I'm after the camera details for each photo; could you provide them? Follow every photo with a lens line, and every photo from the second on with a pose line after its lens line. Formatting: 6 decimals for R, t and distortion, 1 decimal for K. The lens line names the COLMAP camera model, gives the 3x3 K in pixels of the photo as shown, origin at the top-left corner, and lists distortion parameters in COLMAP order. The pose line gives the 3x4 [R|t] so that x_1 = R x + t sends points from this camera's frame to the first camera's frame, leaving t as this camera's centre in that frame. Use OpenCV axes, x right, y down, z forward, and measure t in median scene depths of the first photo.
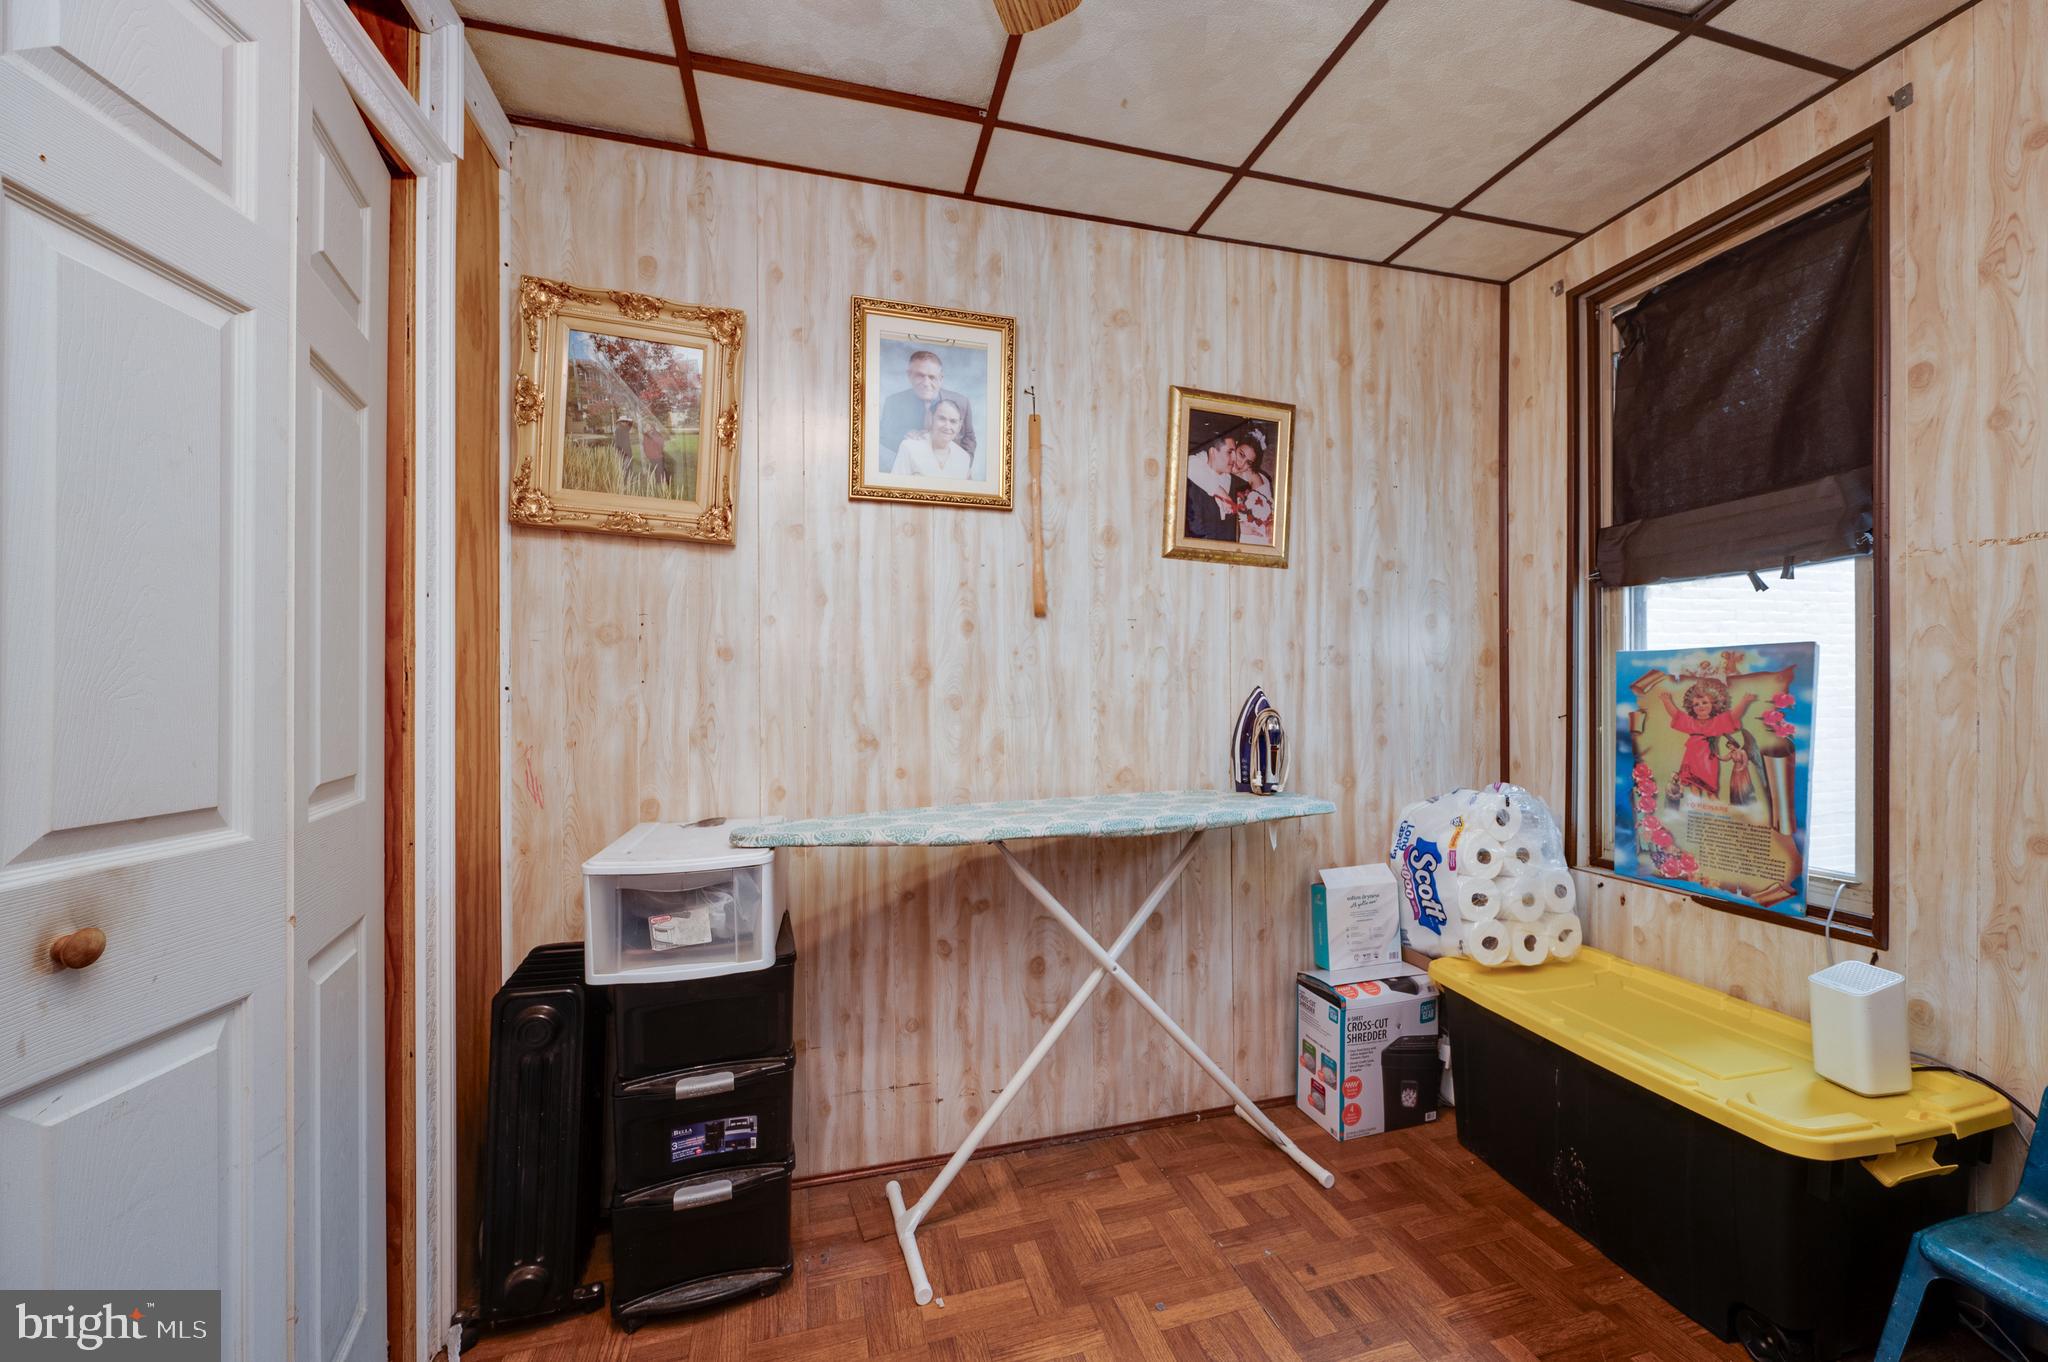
lens RADIAL K [[825.2, 0, 1015.8], [0, 825.2, 660.9], [0, 0, 1]] dist [-0.001031, -0.000191]
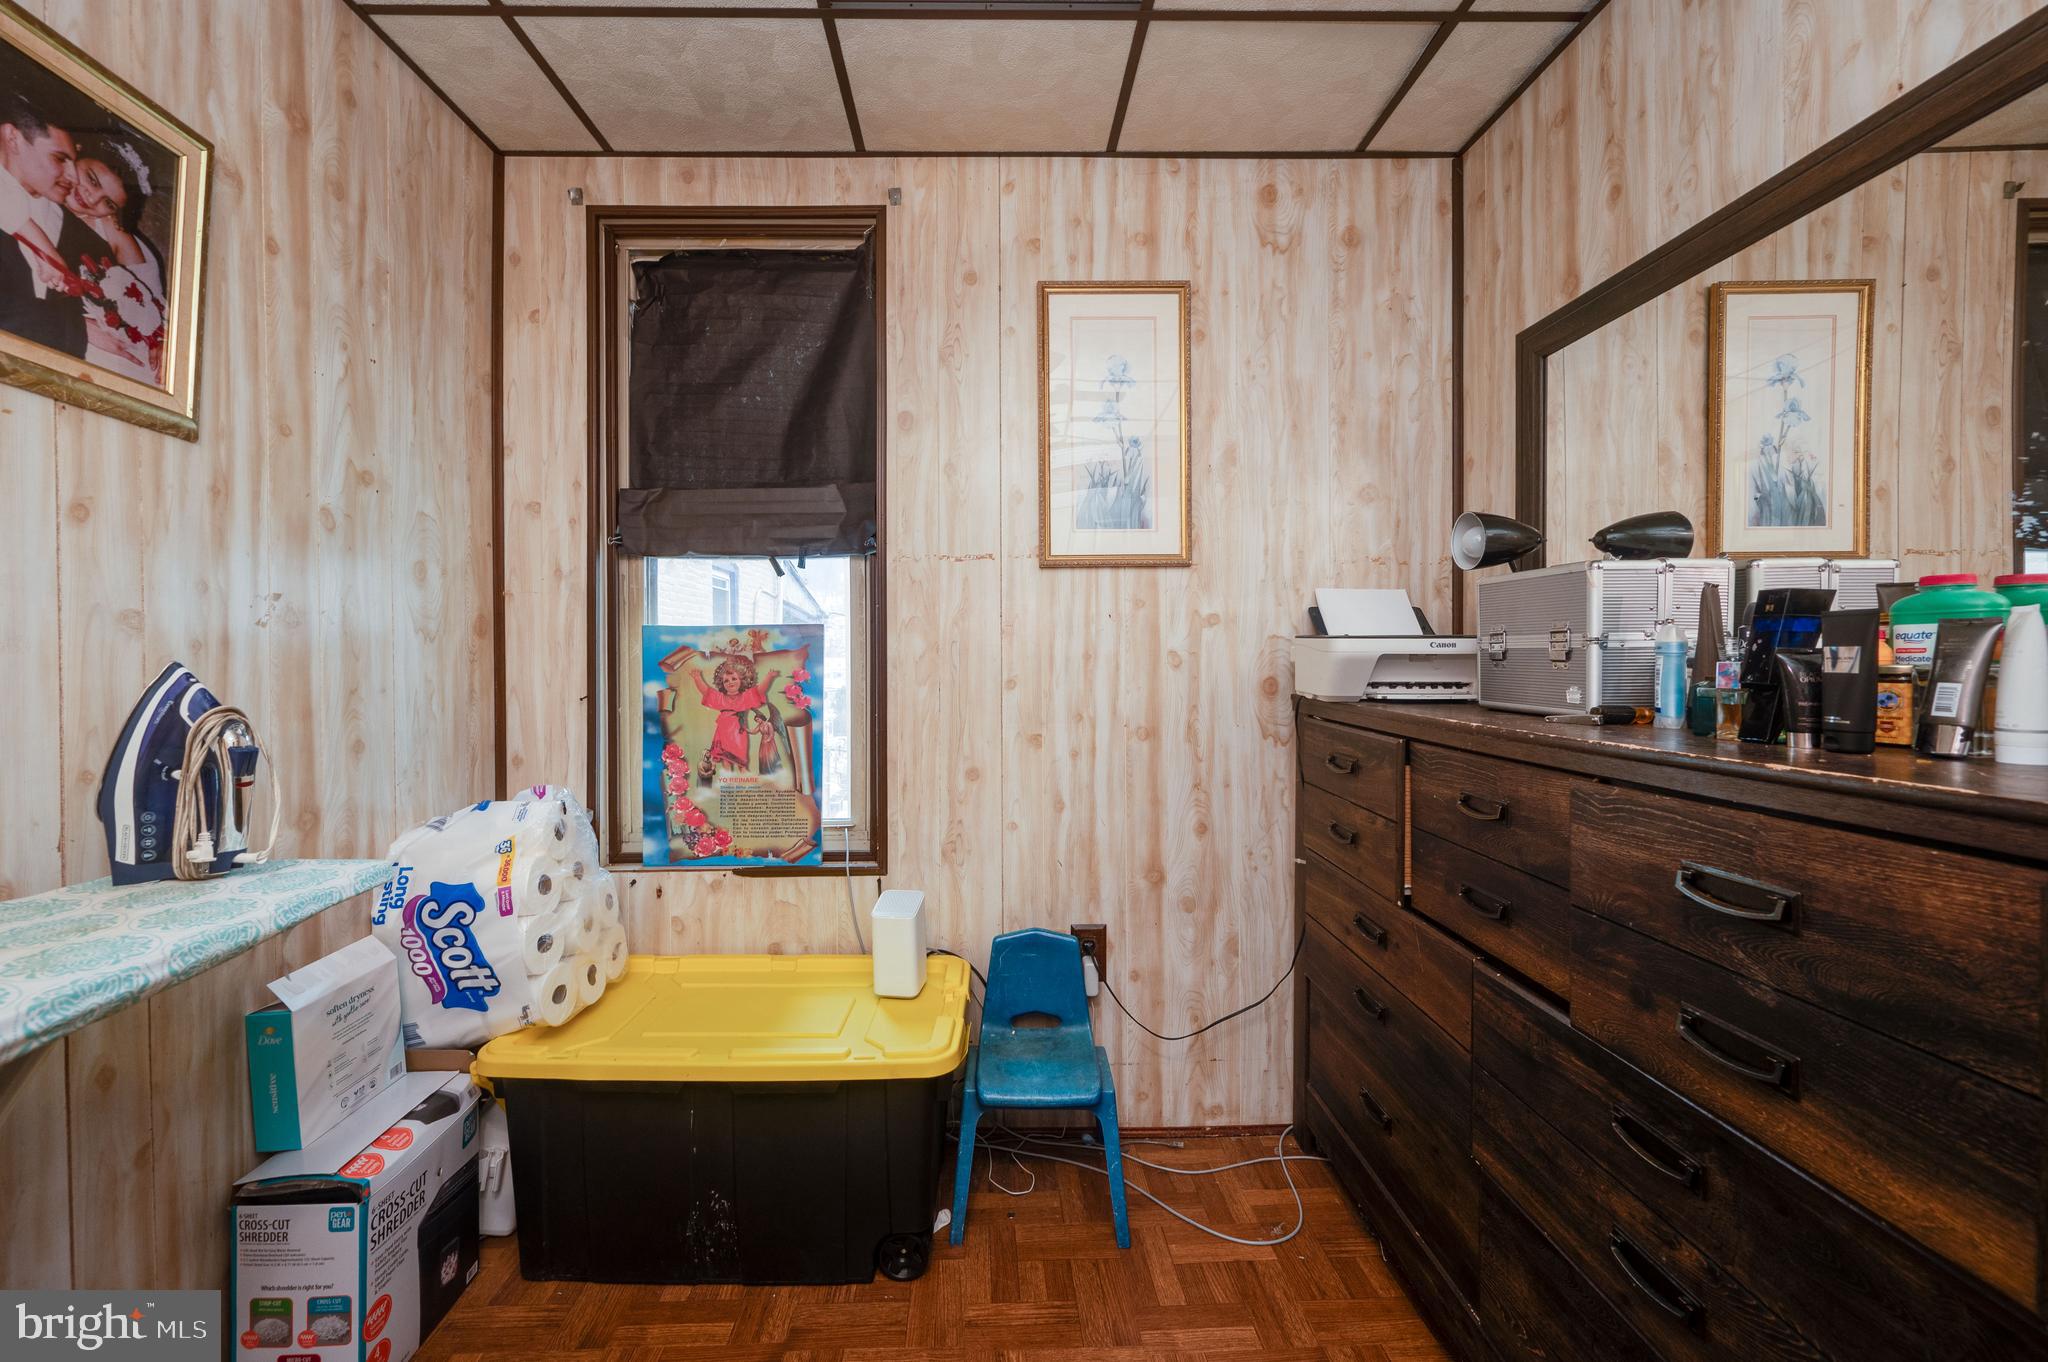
lens RADIAL K [[825.2, 0, 1015.8], [0, 825.2, 660.9], [0, 0, 1]] dist [-0.001031, -0.000191]
pose [[0.206223, 0.002217, 0.978502, -0.090802], [-0.029458, 0.999558, 0.003944, 0.012691], [-0.978061, -0.029638, 0.206197, 0.409720]]
